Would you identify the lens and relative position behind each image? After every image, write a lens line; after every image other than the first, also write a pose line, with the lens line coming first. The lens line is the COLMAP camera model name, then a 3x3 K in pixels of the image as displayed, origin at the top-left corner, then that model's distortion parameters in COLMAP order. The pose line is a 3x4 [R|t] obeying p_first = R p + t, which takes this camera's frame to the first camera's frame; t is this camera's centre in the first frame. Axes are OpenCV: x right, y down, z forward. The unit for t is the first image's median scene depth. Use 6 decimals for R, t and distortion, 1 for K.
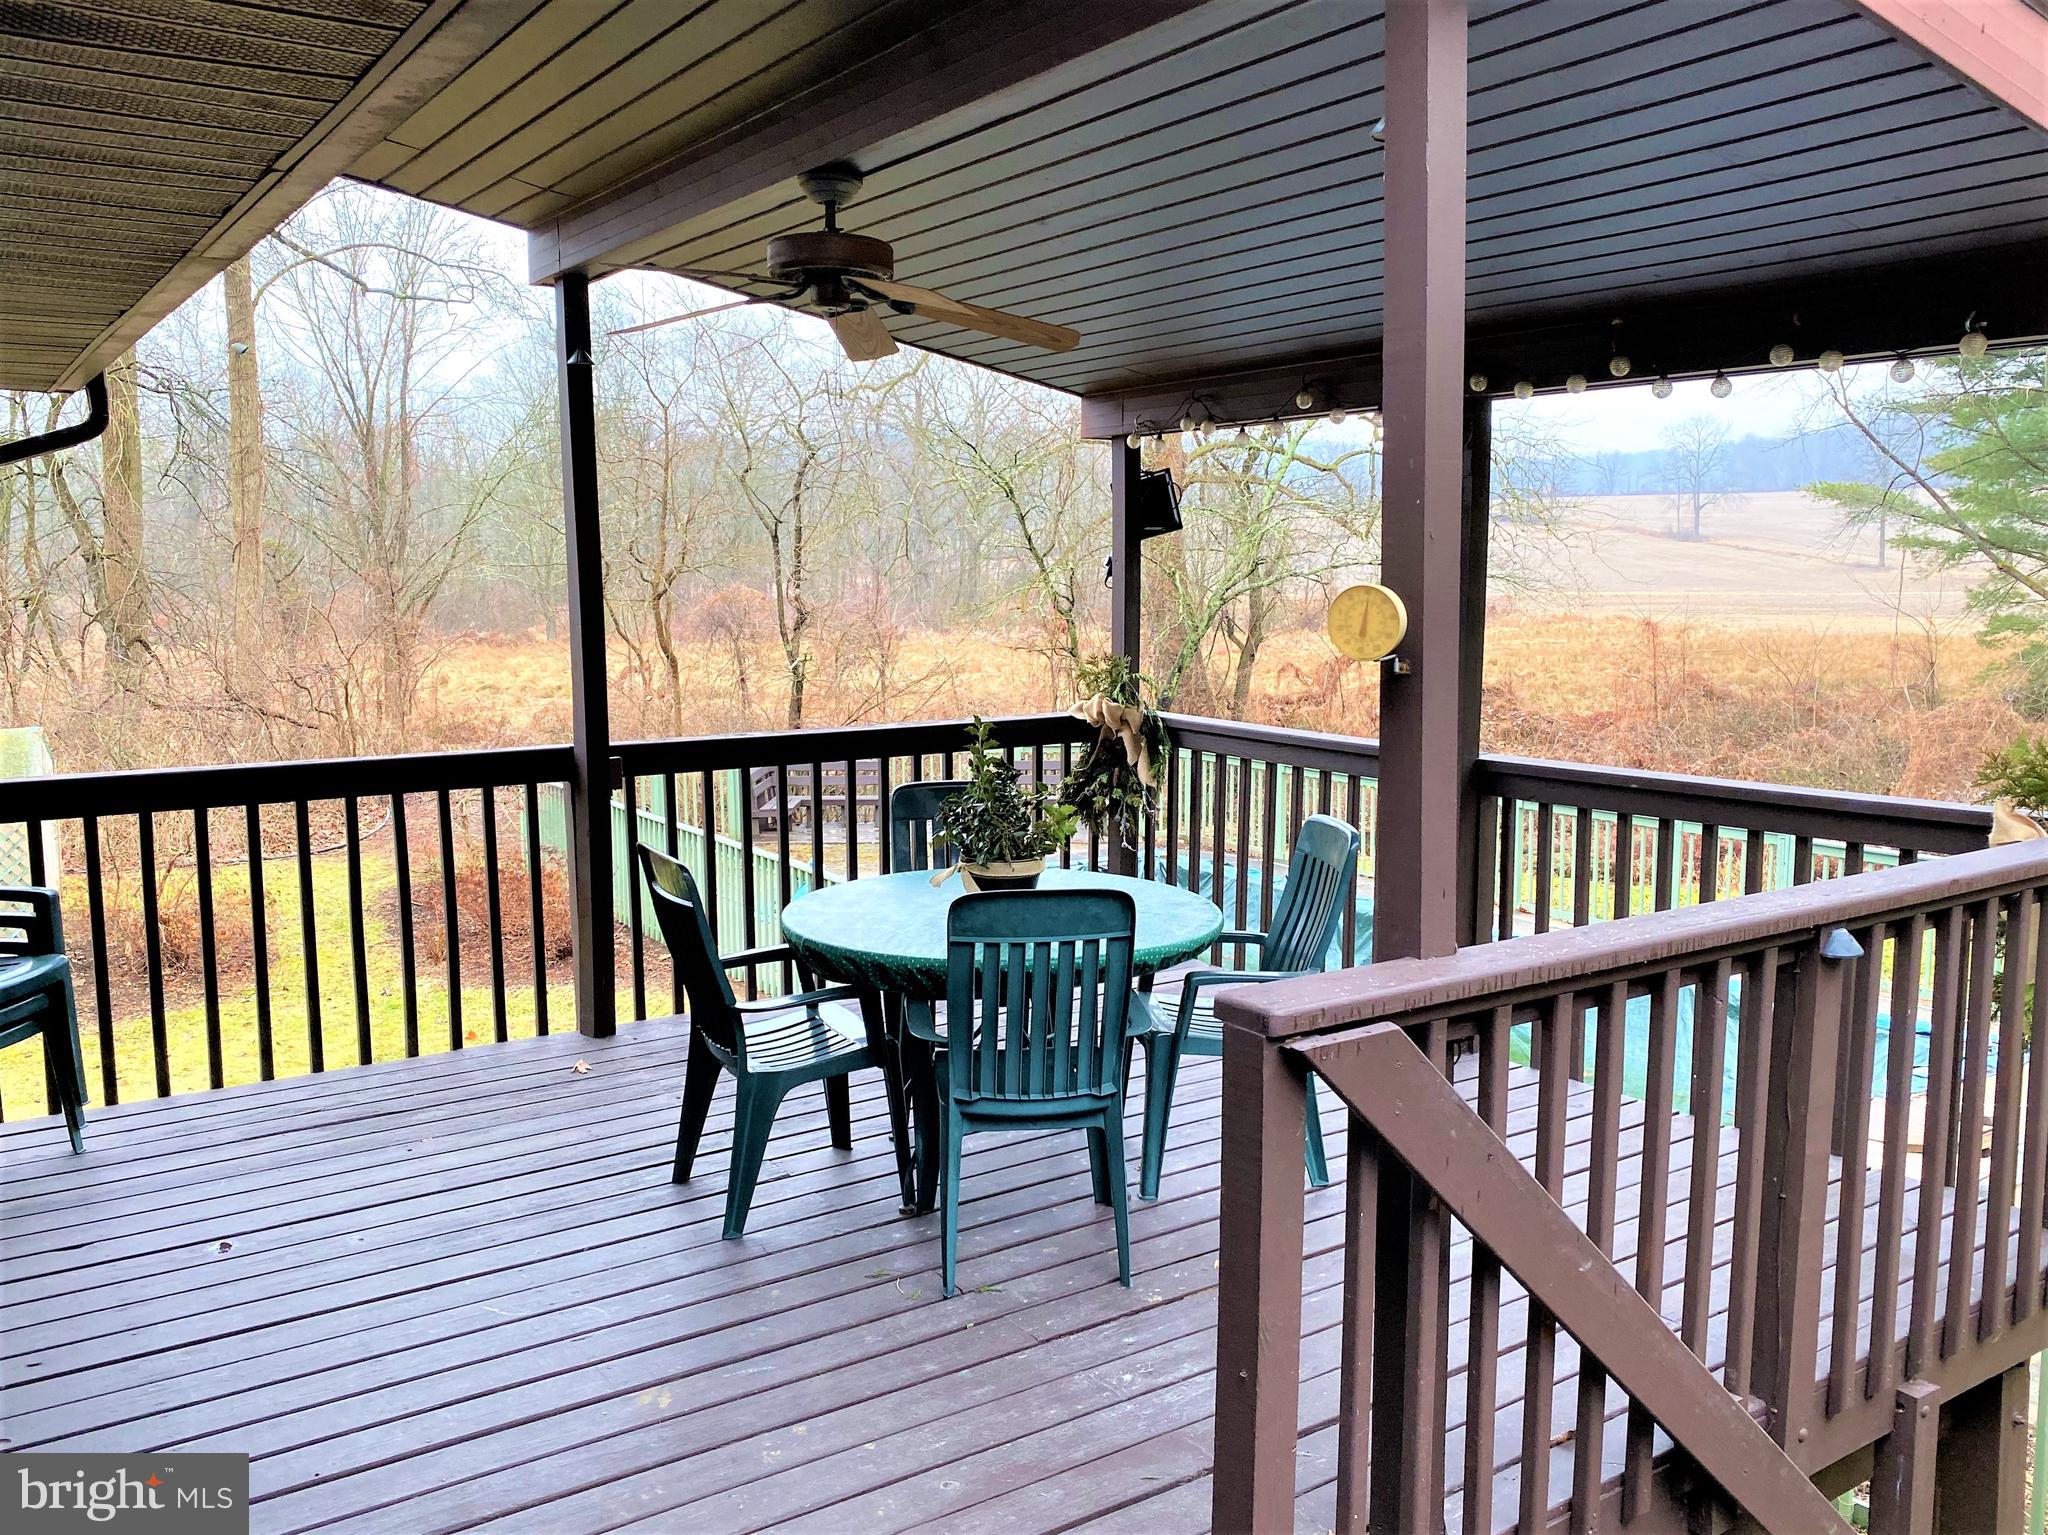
lens RADIAL K [[1588.3, 0, 1034.0], [0, 1588.3, 755.5], [0, 0, 1]] dist [0.009866, -0.002576]
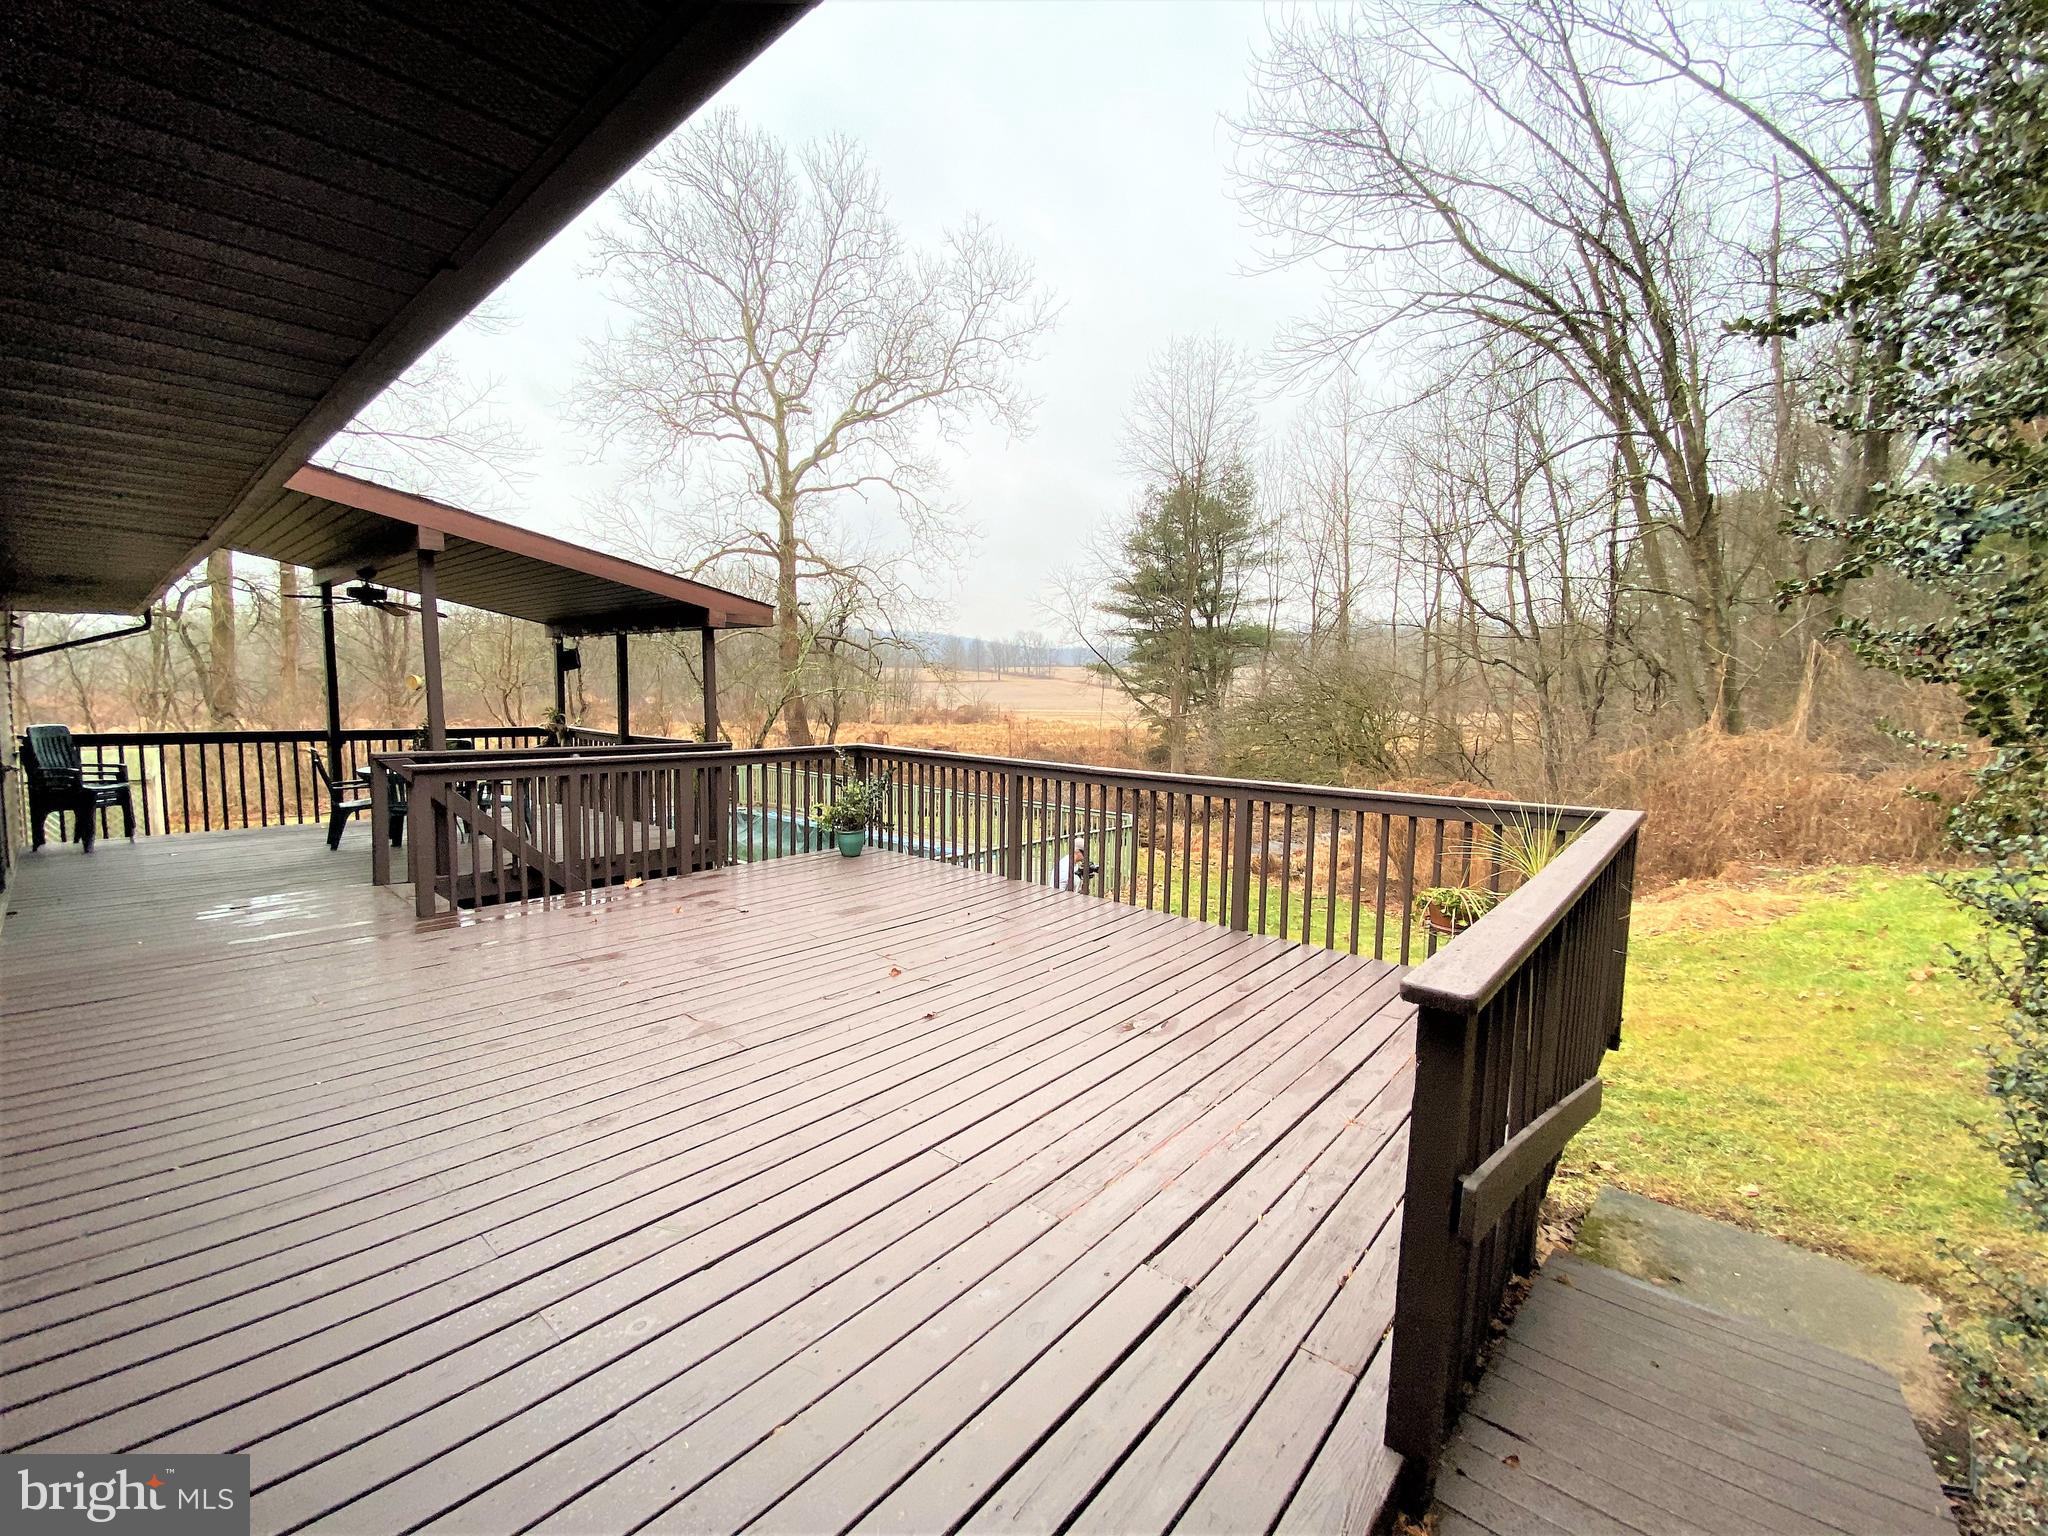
lens RADIAL K [[835.4, 0, 1024.0], [0, 835.4, 768.0], [0, 0, 1]] dist [-0.003344, -0.000533]
pose [[0.973771, 0.000266, 0.227529, 0.569477], [0.006697, 0.999532, -0.029832, 0.107303], [-0.227431, 0.030573, 0.973314, -0.780186]]
